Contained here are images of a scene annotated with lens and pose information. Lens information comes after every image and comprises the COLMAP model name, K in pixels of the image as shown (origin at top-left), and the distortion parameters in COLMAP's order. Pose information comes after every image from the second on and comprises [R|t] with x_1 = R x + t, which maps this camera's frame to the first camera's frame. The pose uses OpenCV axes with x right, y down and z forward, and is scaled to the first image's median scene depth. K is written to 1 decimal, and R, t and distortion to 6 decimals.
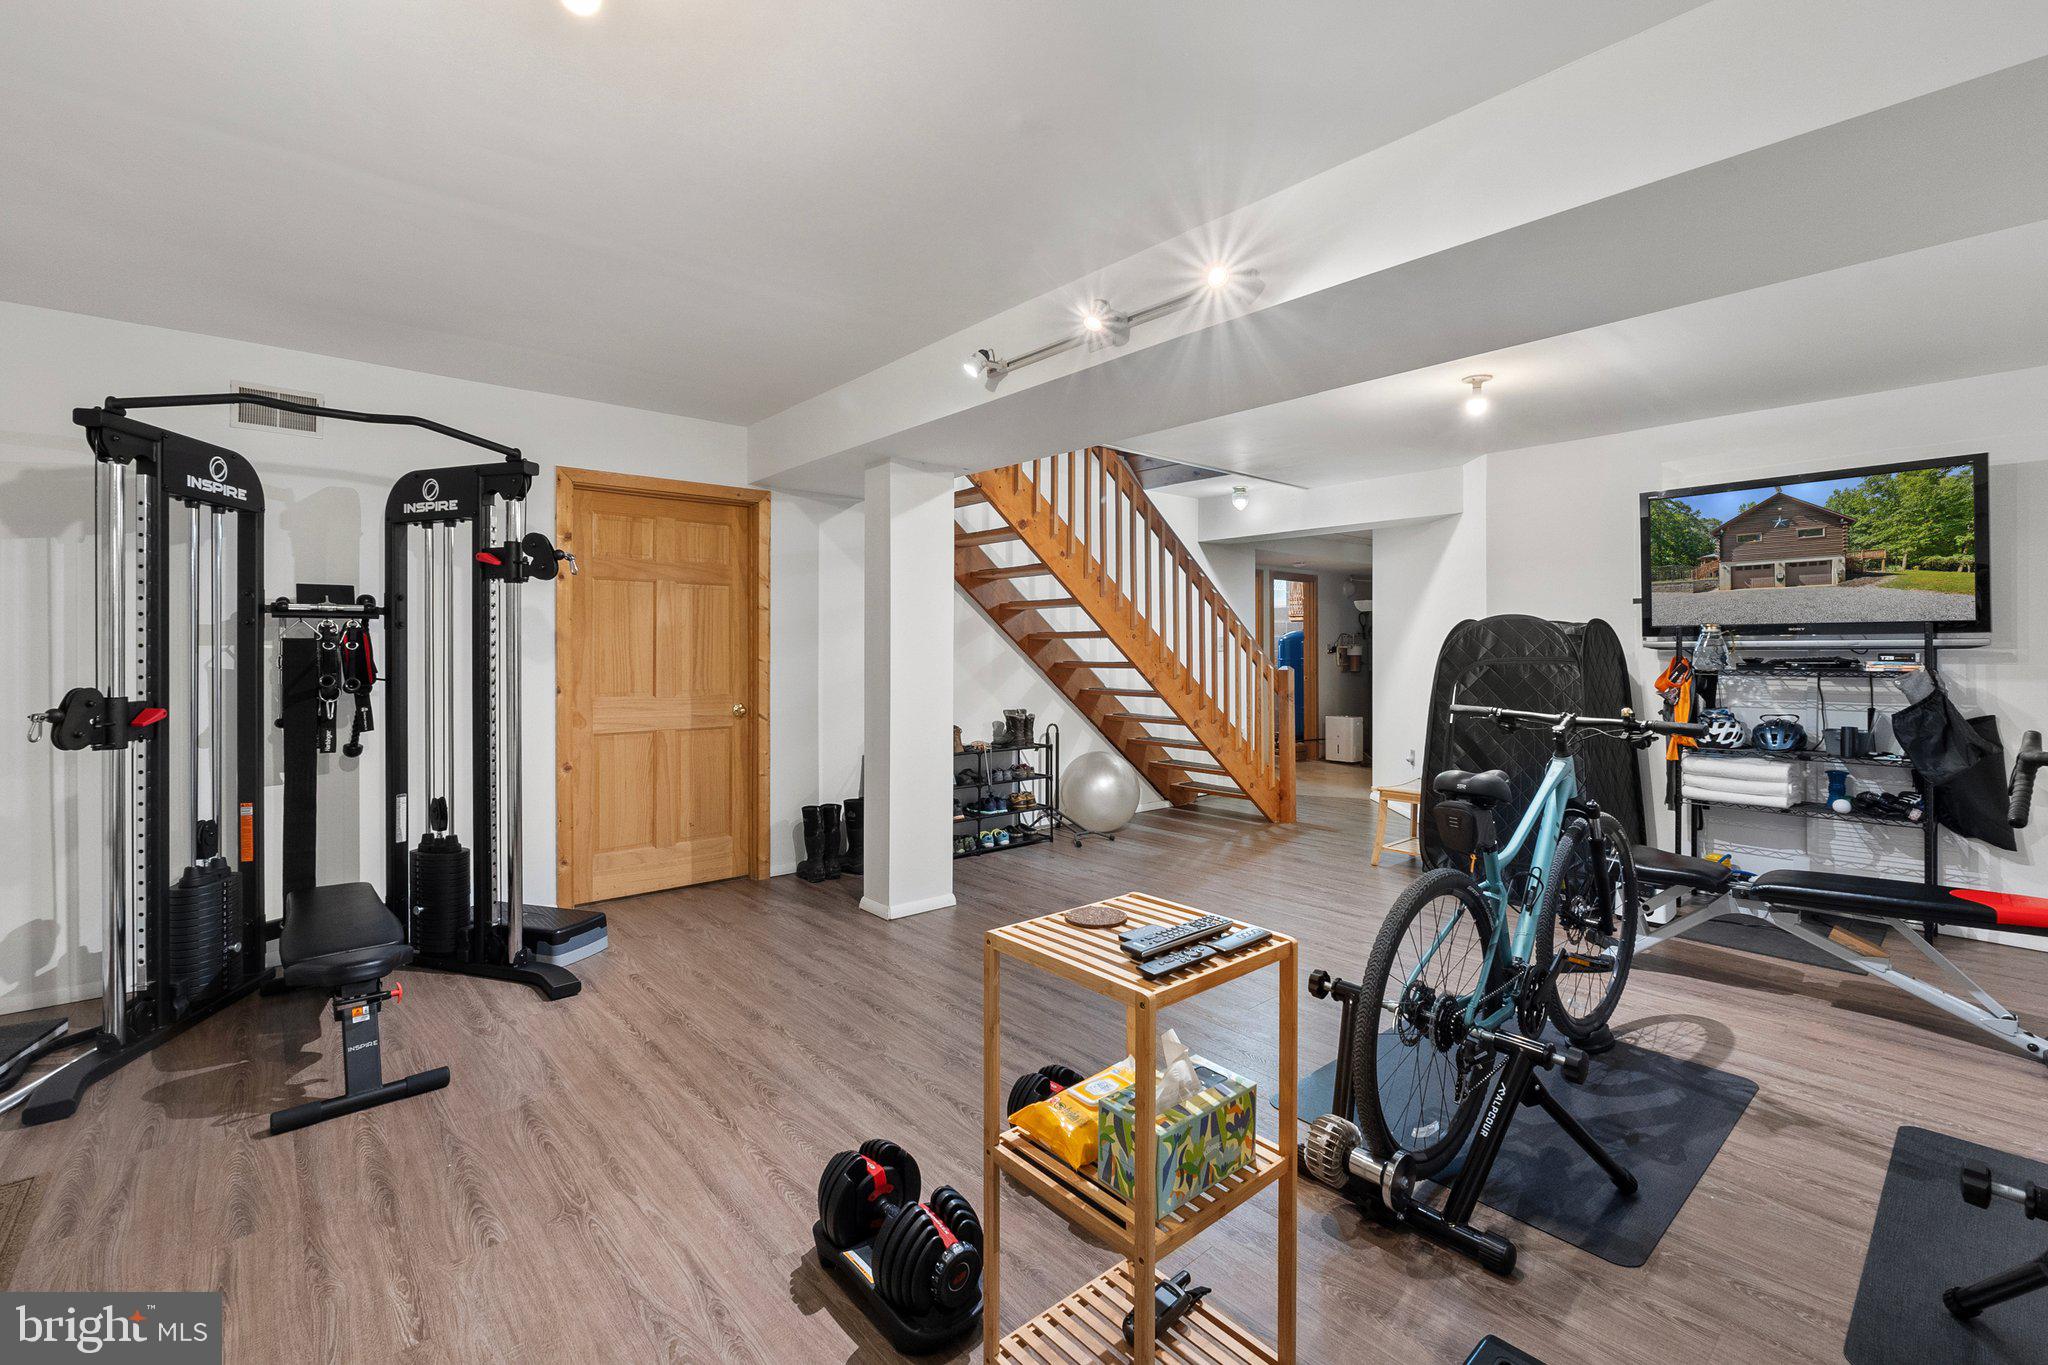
lens RADIAL K [[882.1, 0, 1027.1], [0, 882.1, 643.8], [0, 0, 1]] dist [0.001934, 0.000336]
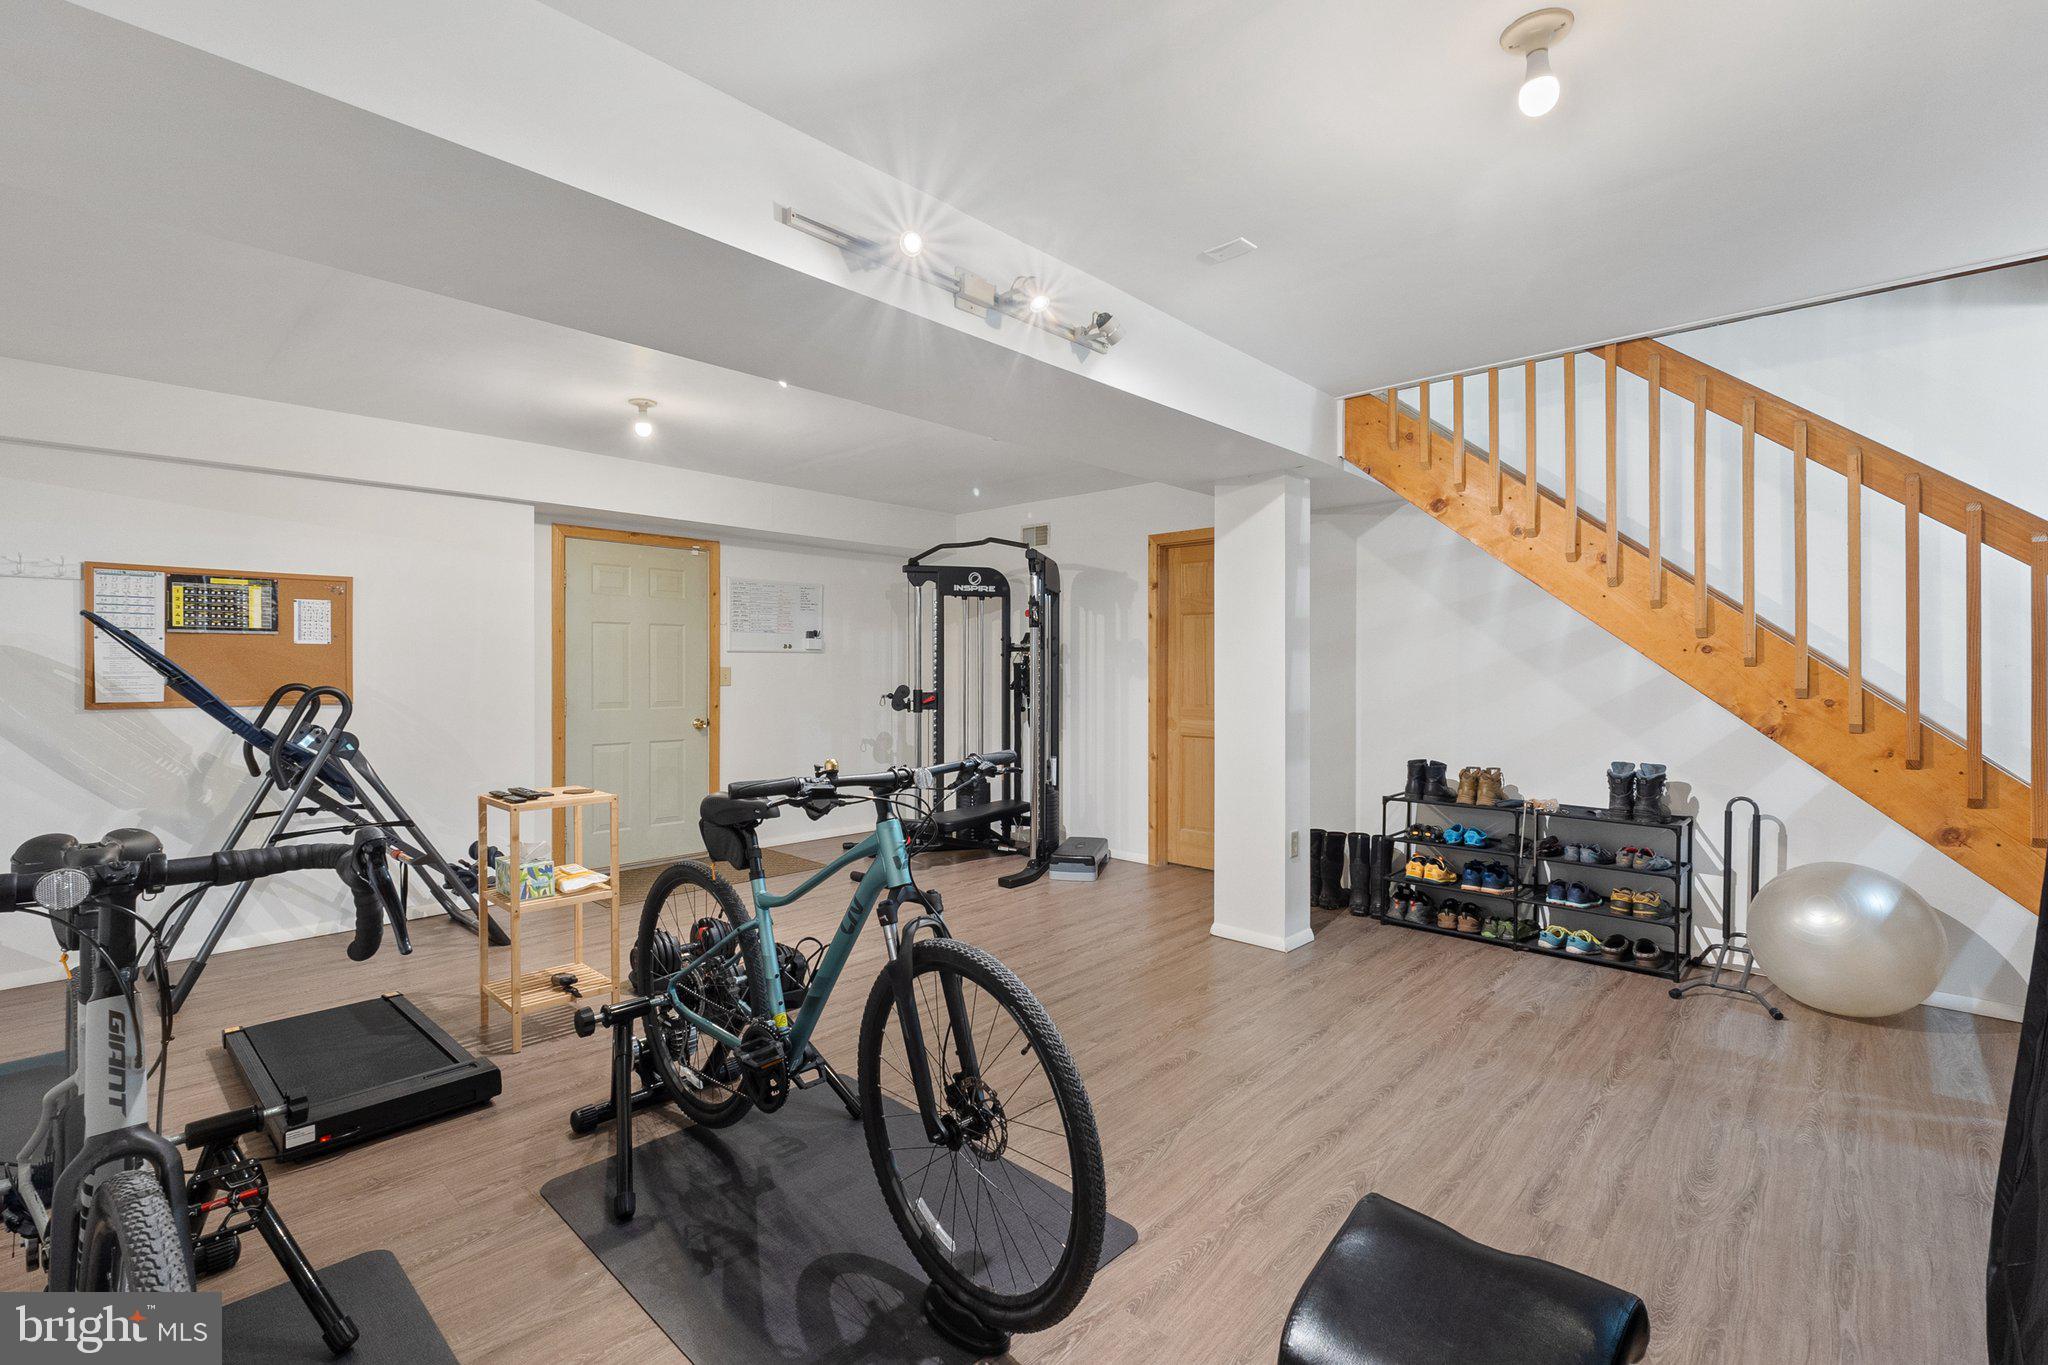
lens RADIAL K [[916.6, 0, 1024.0], [0, 916.6, 682.5], [0, 0, 1]] dist [-0.005796, -0.000344]
pose [[0.103582, 0.007859, -0.994590, 1.222411], [-0.003014, 0.999967, 0.007588, 0.021779], [0.994616, 0.002211, 0.103603, 0.949495]]
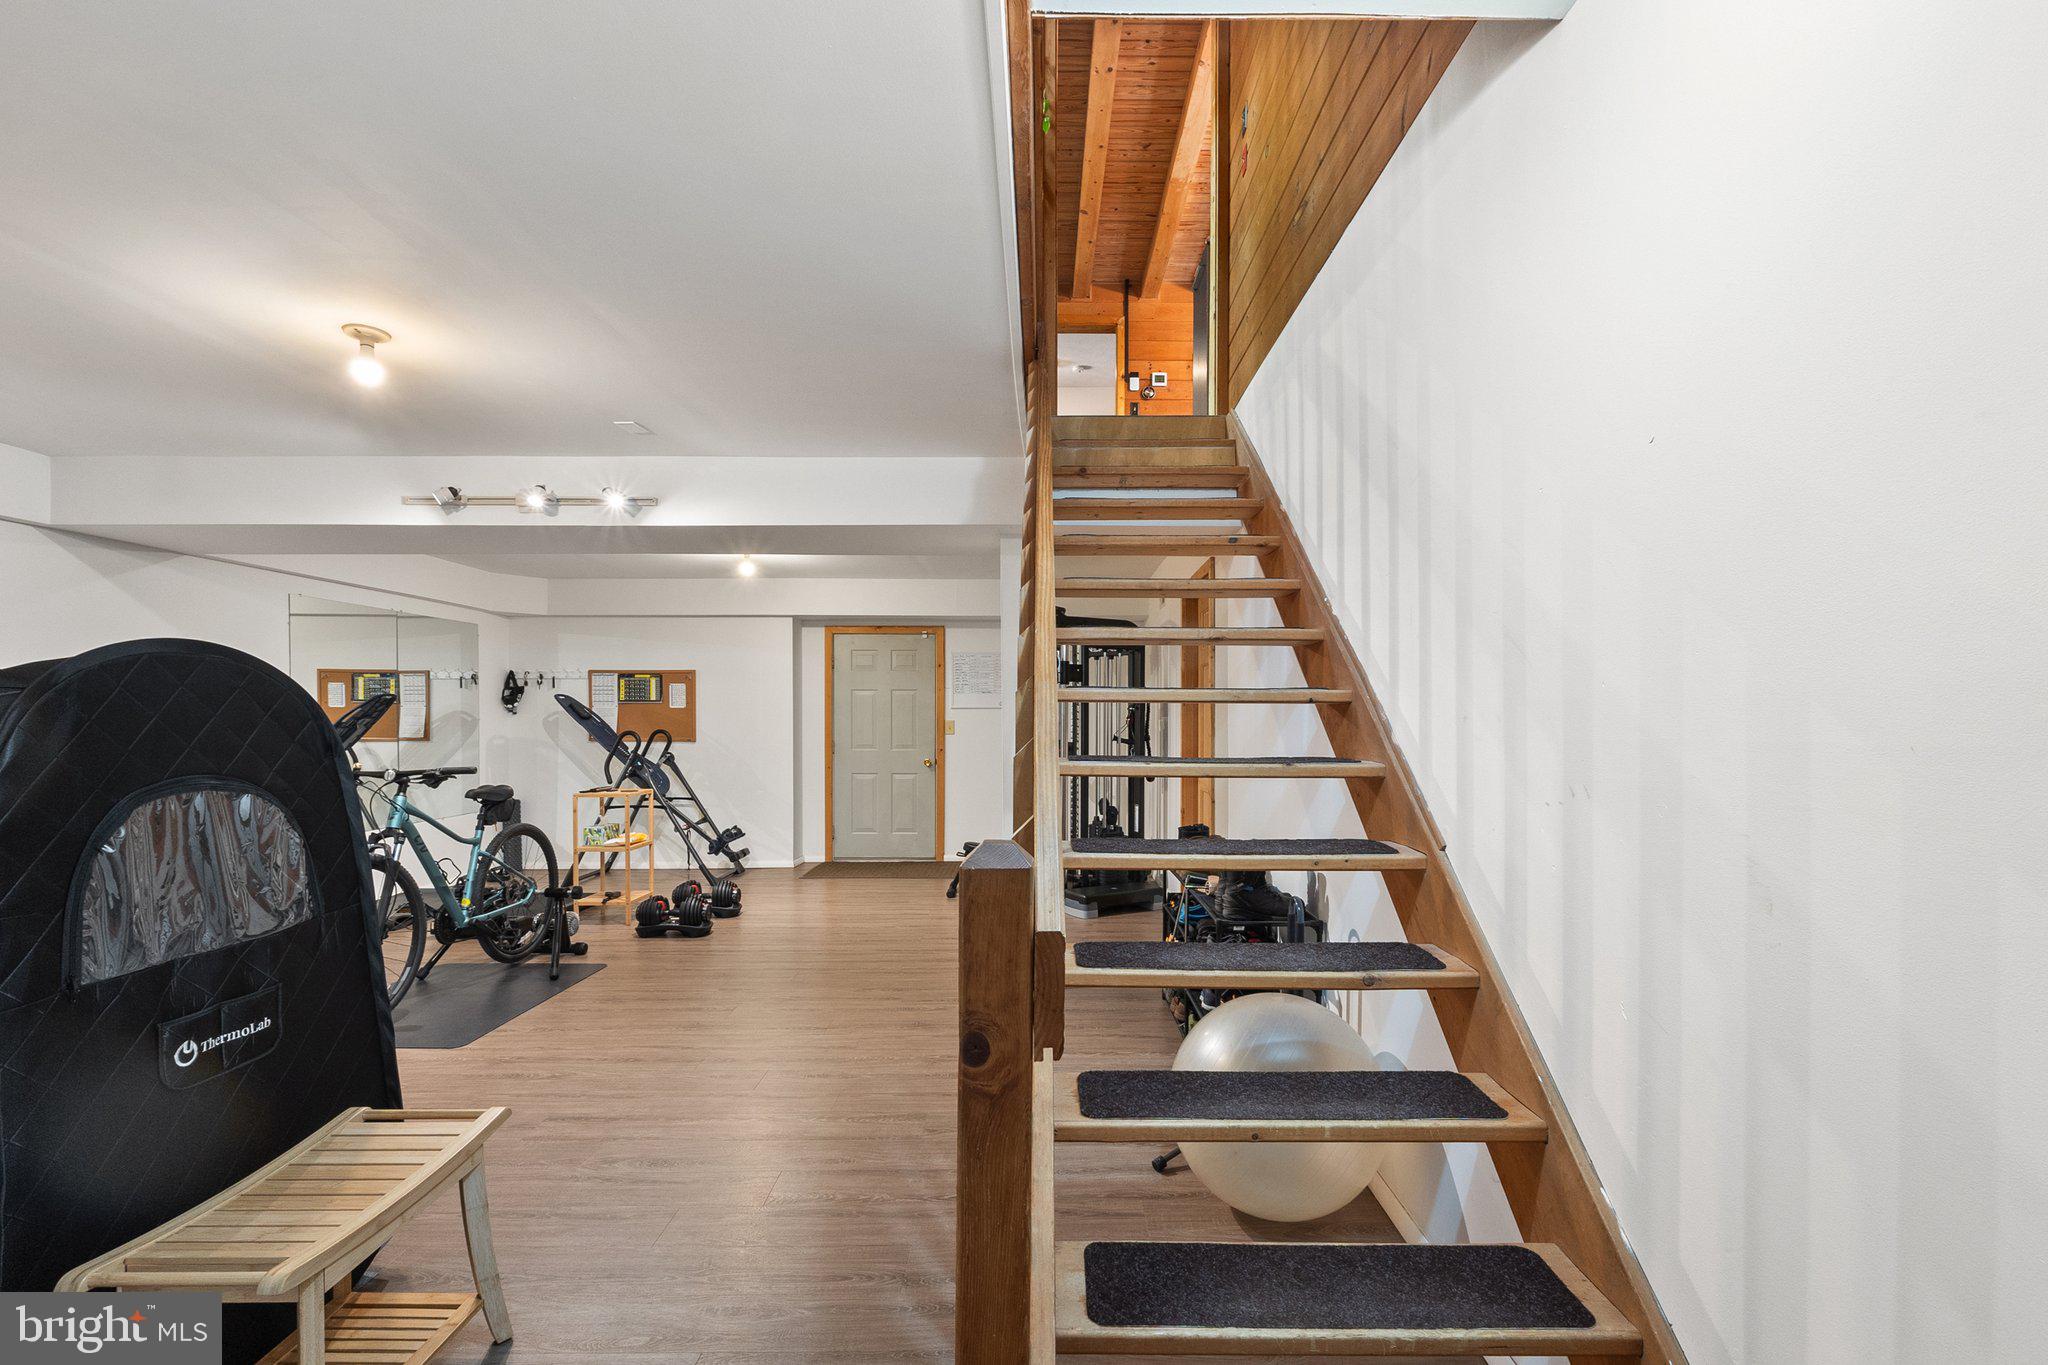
lens RADIAL K [[893.7, 0, 1031.5], [0, 893.7, 723.6], [0, 0, 1]] dist [-0.000654, -0.000044]
pose [[-0.660412, -0.008777, -0.750852, 0.916115], [-0.008178, 0.999956, -0.004496, 0.023737], [0.750859, 0.003171, -0.660455, 2.497073]]
